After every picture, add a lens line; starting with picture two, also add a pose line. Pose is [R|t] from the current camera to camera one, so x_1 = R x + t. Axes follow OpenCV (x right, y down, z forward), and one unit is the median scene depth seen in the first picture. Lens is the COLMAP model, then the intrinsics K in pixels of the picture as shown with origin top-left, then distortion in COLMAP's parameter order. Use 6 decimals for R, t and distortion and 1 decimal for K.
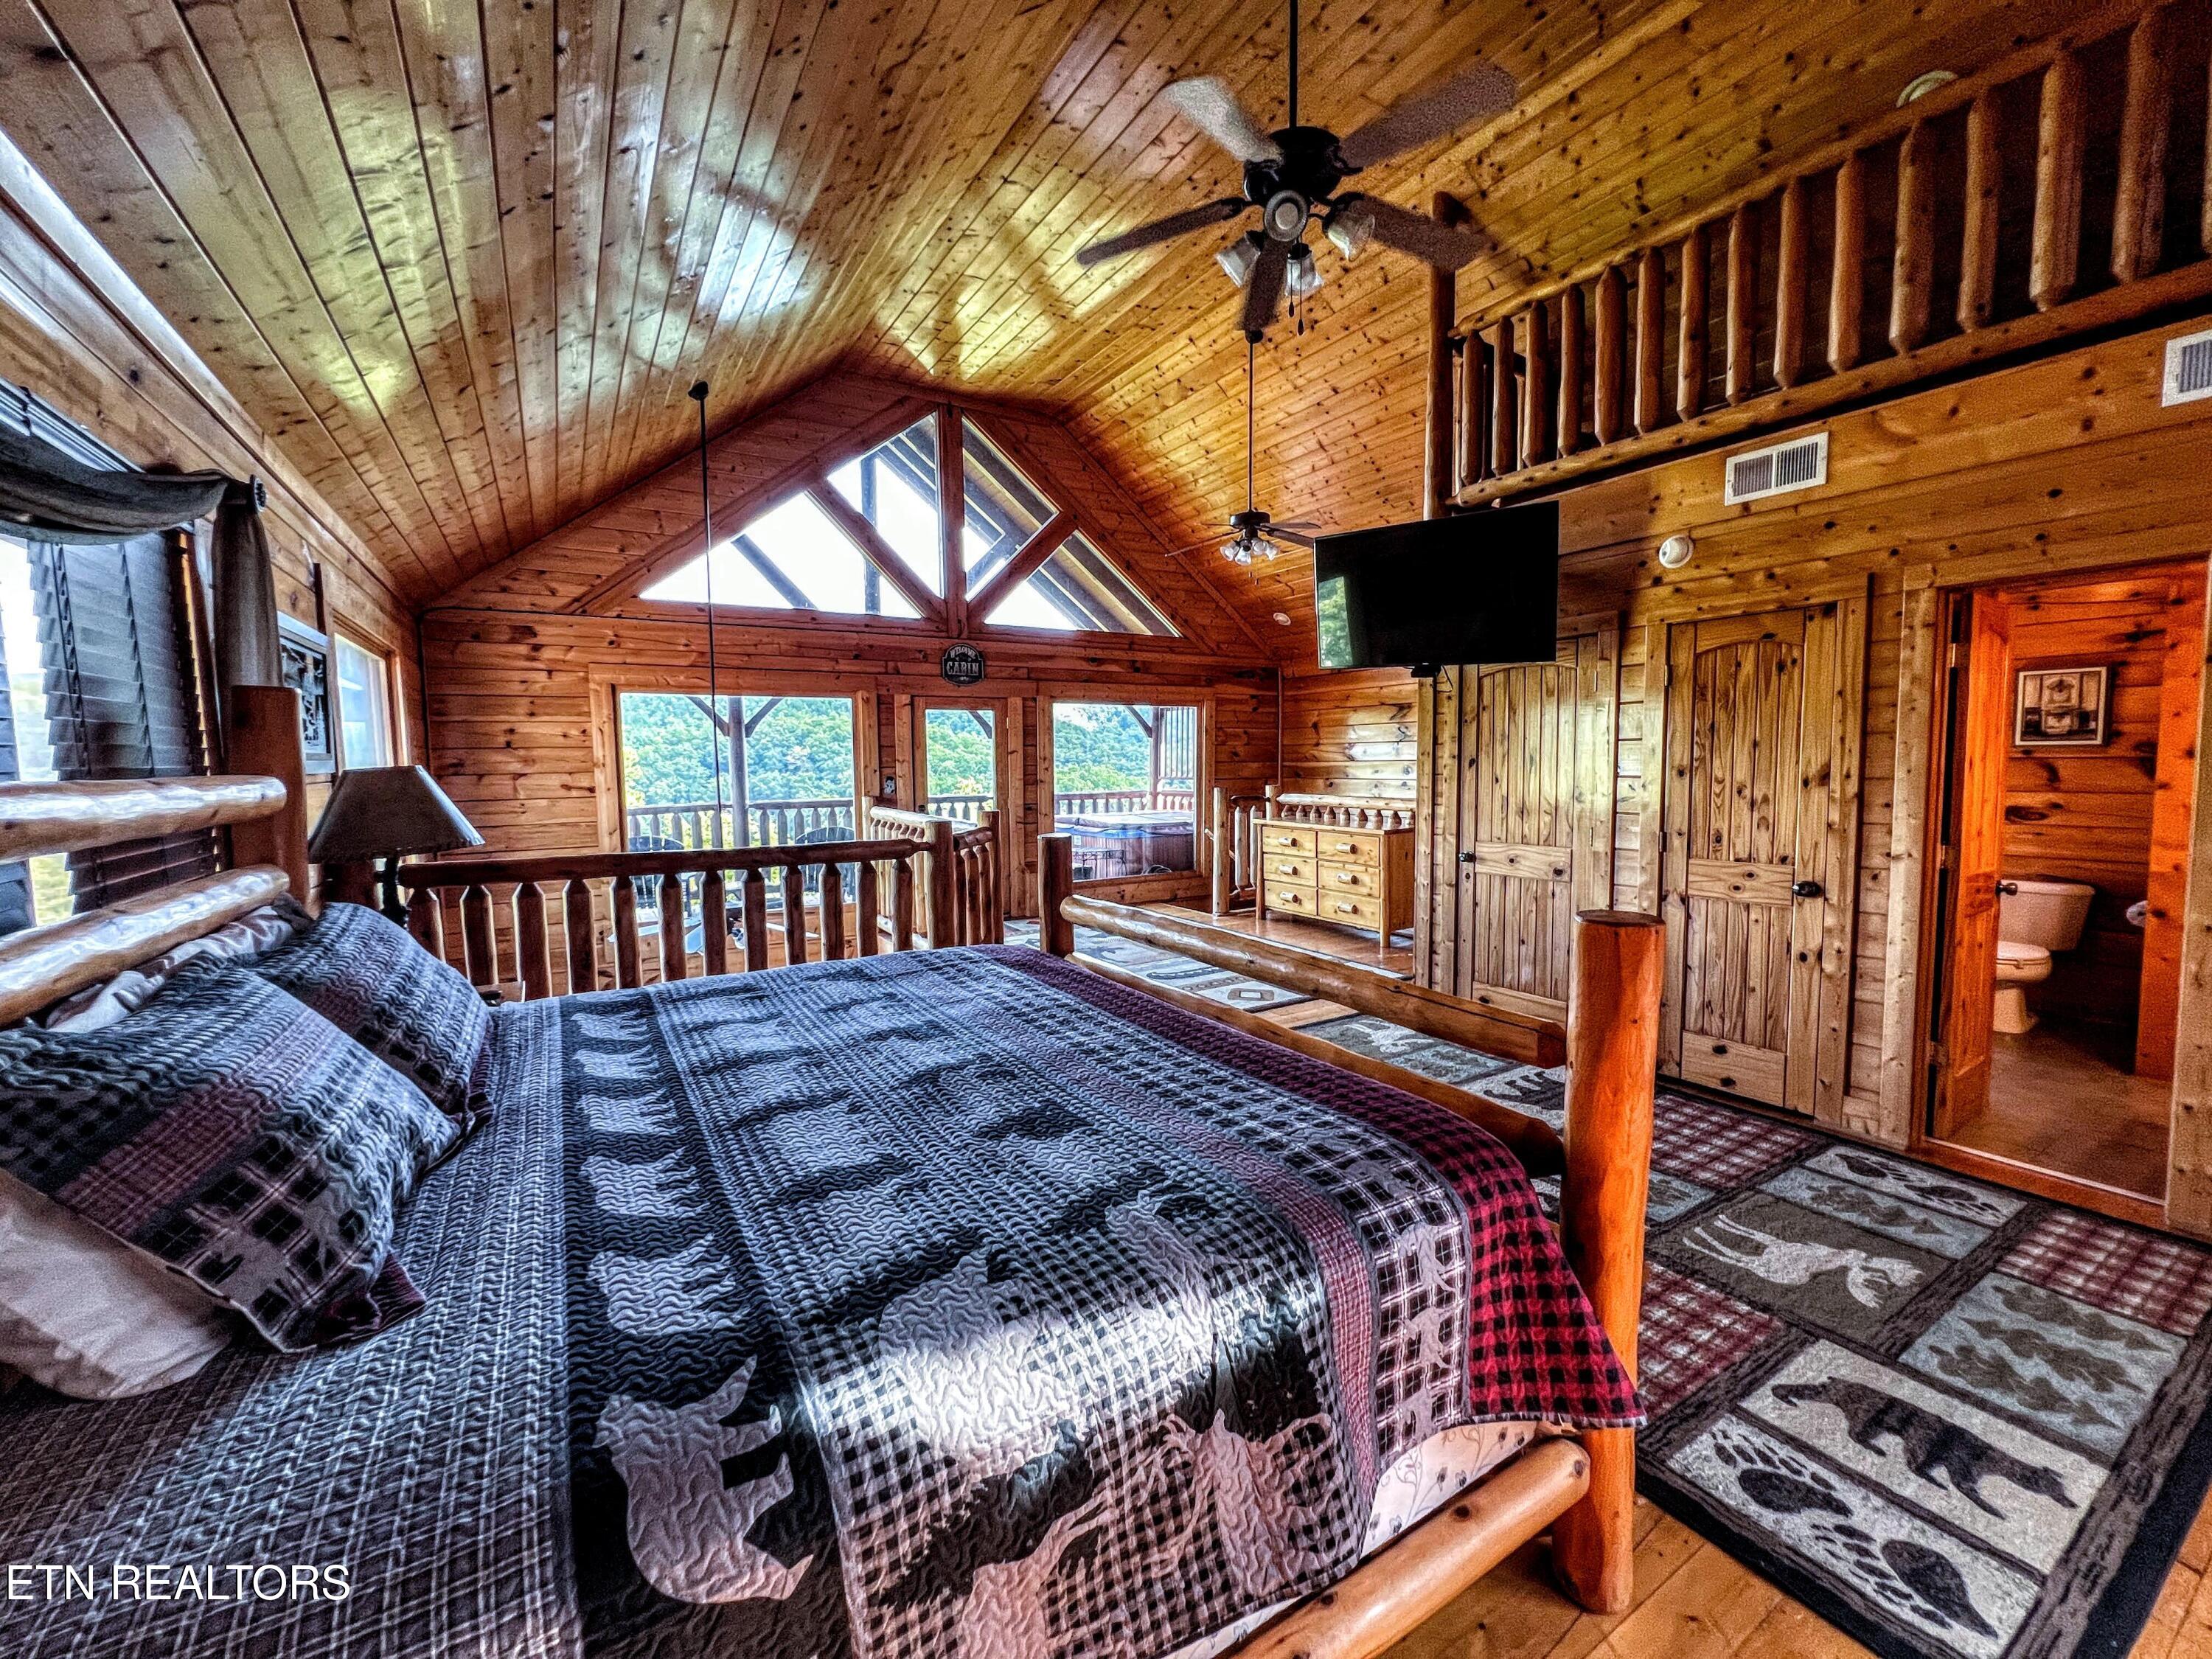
lens RADIAL K [[887.7, 0, 1090.8], [0, 887.7, 827.1], [0, 0, 1]] dist [0.000767, -0.000574]
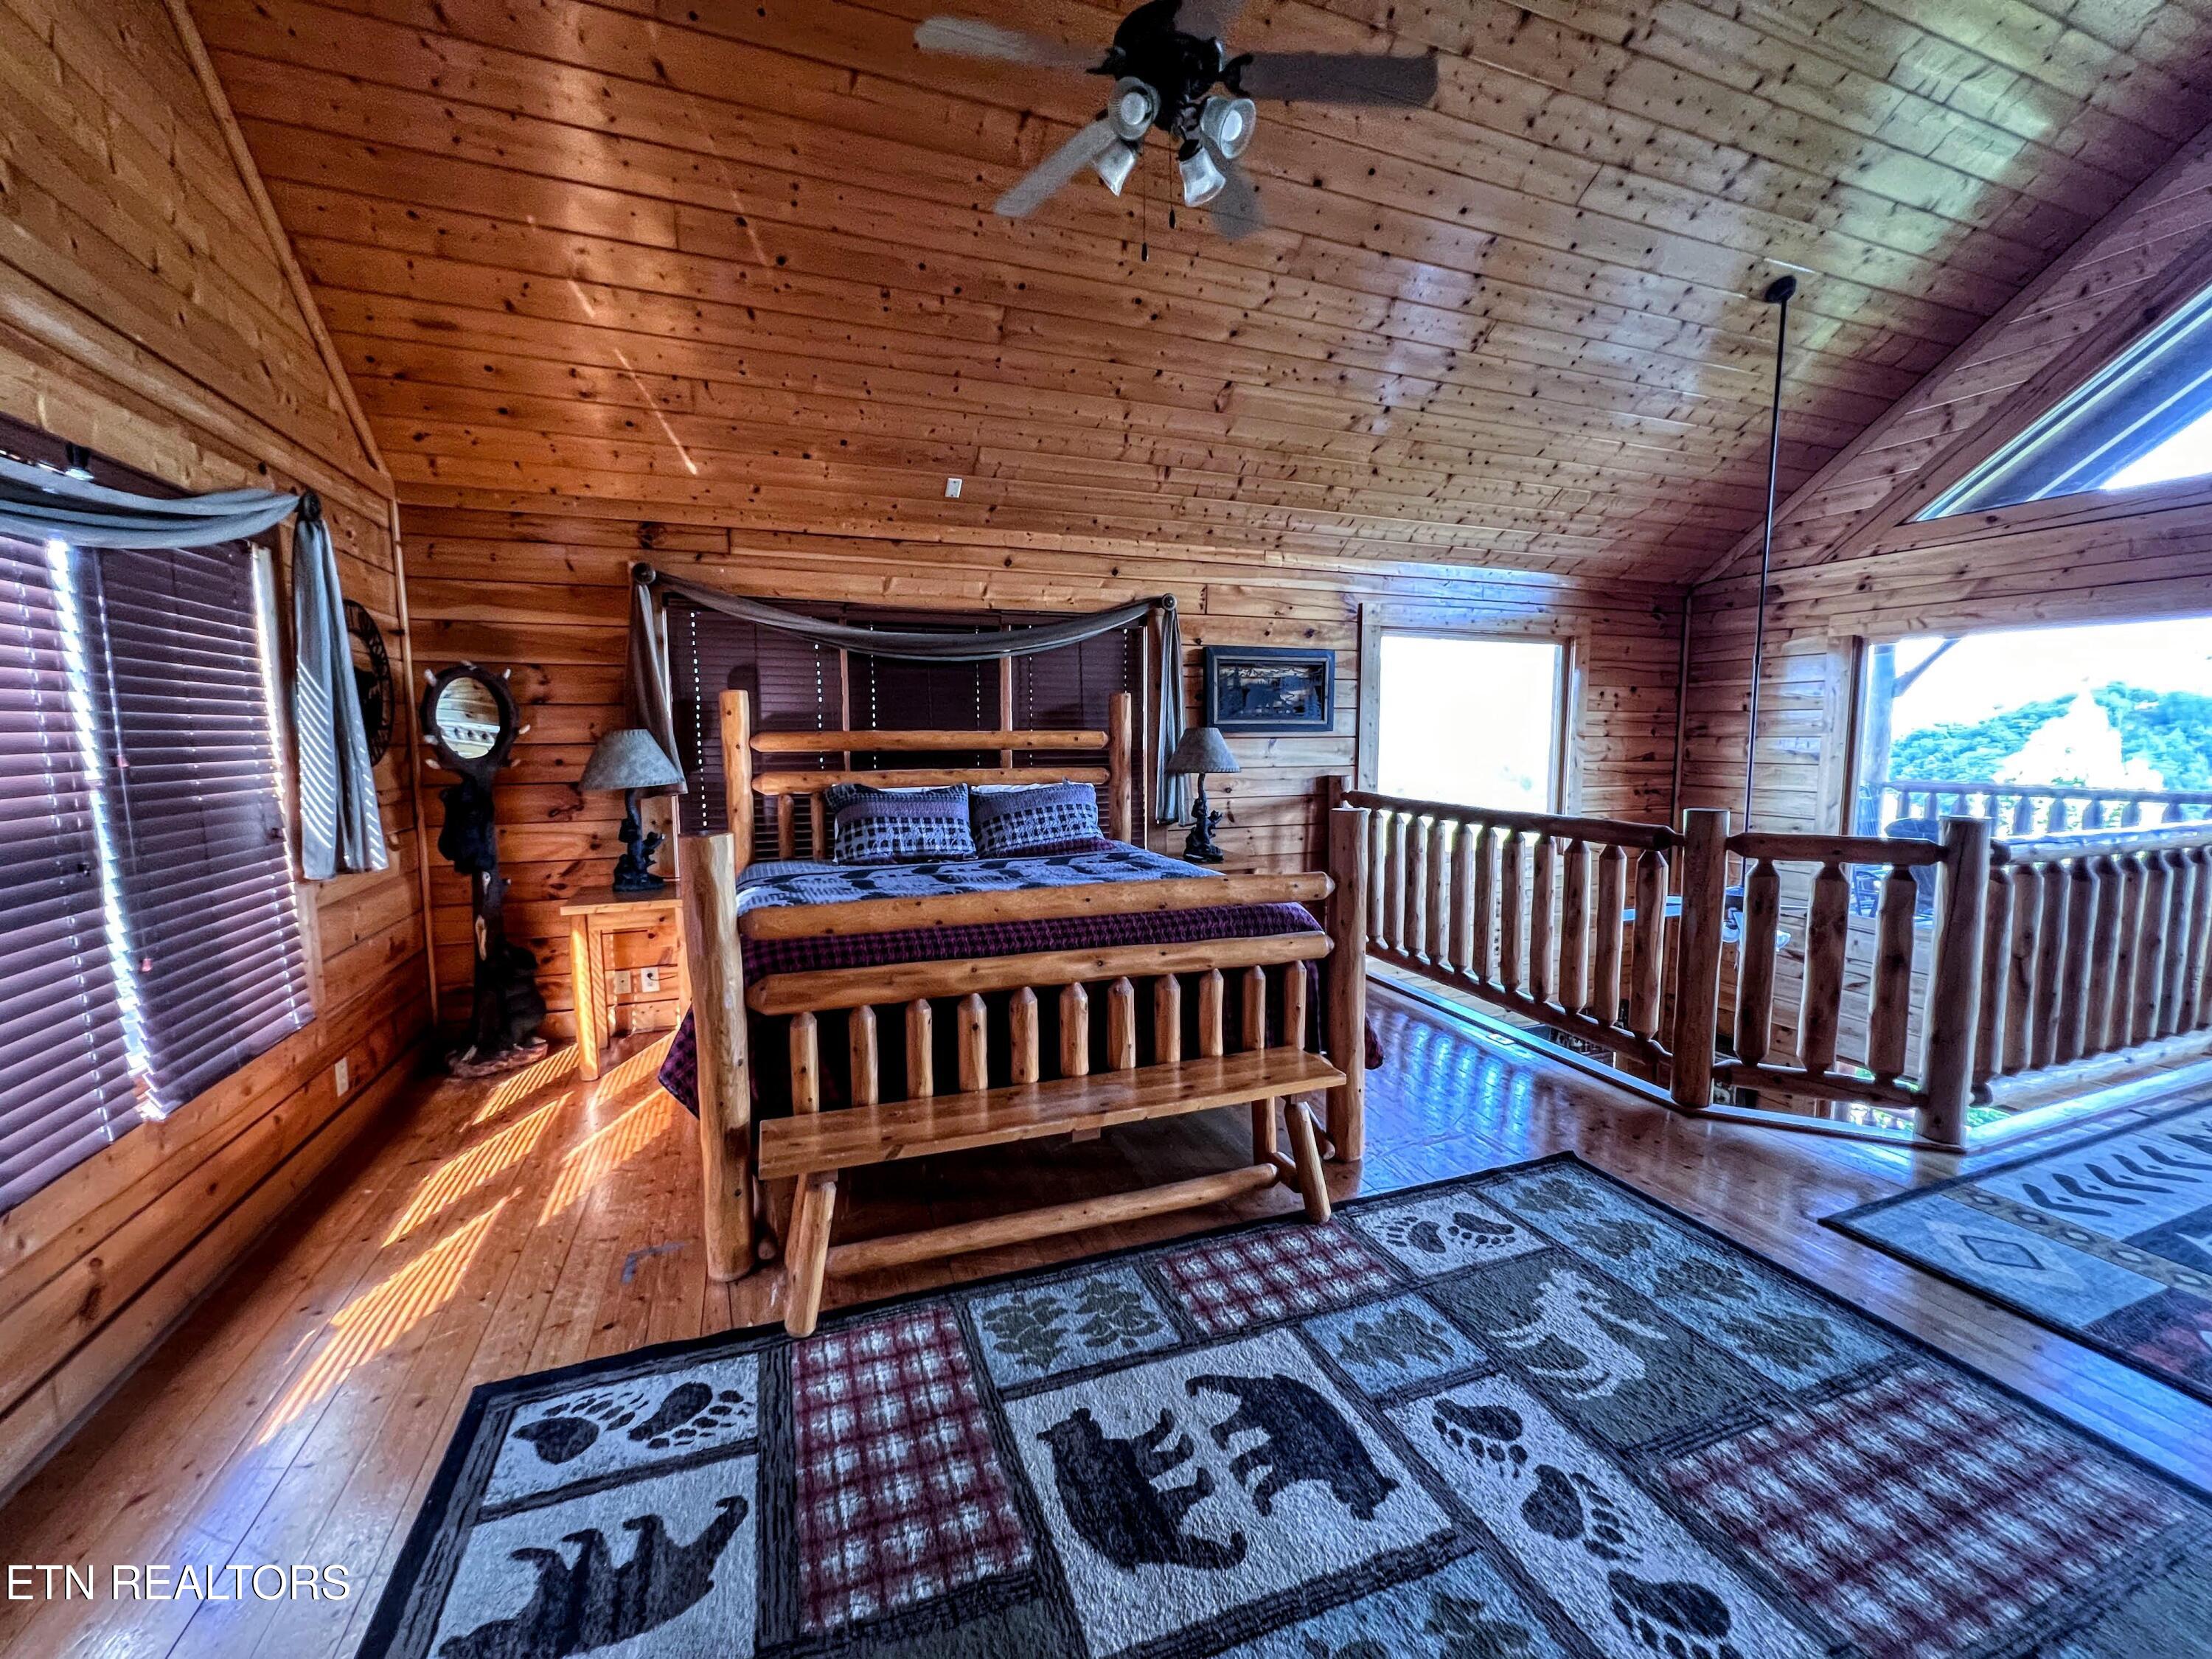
lens RADIAL K [[887.7, 0, 1094.2], [0, 887.7, 832.2], [0, 0, 1]] dist [0.000767, -0.000574]
pose [[-0.188749, 0.109304, -0.975923, 1.612280], [-0.062890, 0.990401, 0.123089, -0.110043], [0.980010, 0.084609, -0.180063, 1.580652]]
